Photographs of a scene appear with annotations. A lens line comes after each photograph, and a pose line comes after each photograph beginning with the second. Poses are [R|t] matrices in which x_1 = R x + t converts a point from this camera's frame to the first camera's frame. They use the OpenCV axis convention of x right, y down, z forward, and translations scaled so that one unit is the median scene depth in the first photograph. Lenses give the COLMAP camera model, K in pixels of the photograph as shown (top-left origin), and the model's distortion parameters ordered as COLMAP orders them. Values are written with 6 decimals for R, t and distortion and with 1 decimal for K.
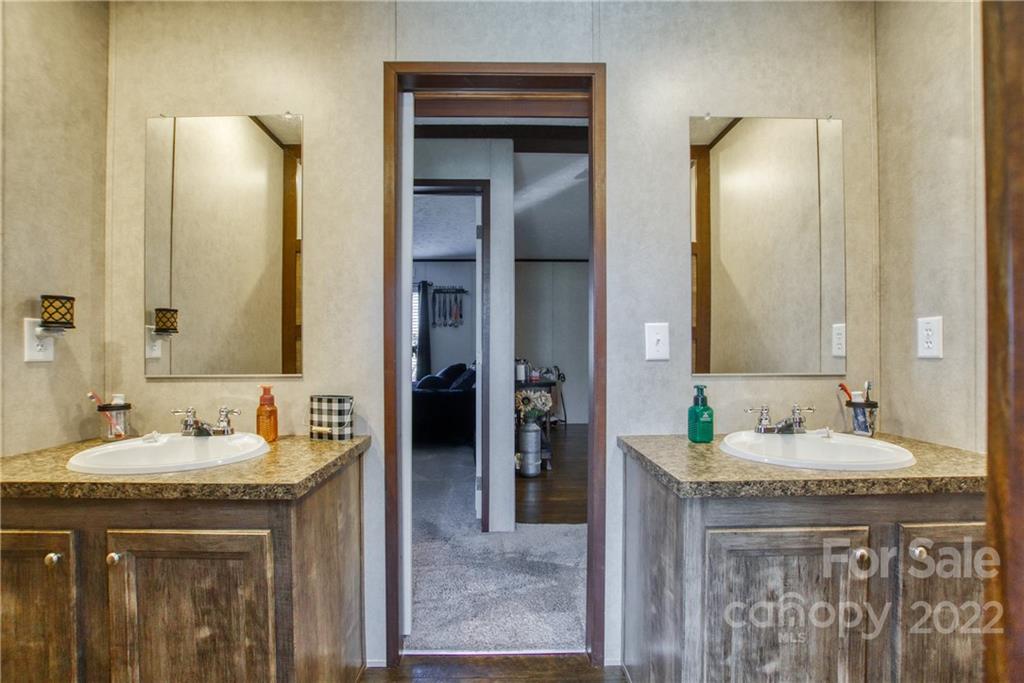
lens RADIAL K [[450.3, 0, 511.6], [0, 450.3, 346.2], [0, 0, 1]] dist [-0.015740, 0.002283]
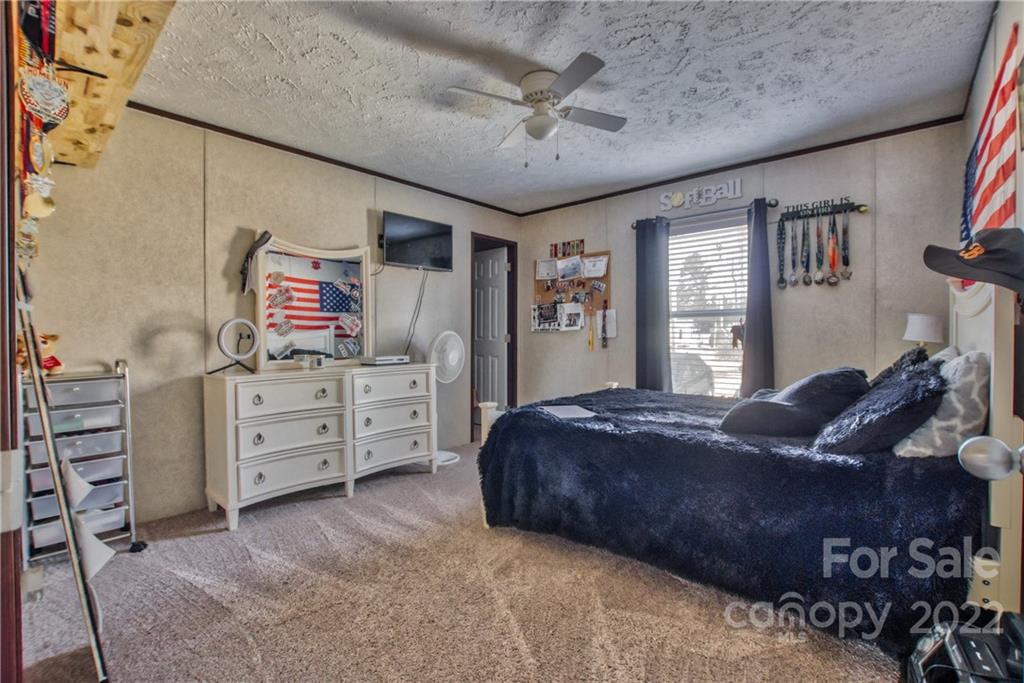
lens RADIAL K [[450.3, 0, 516.5], [0, 450.3, 338.2], [0, 0, 1]] dist [-0.015740, 0.002283]
pose [[0.741725, 0.006522, -0.670673, -0.076652], [0.004393, 0.999884, 0.014582, 0.007609], [0.670690, -0.013763, 0.741610, 0.594506]]
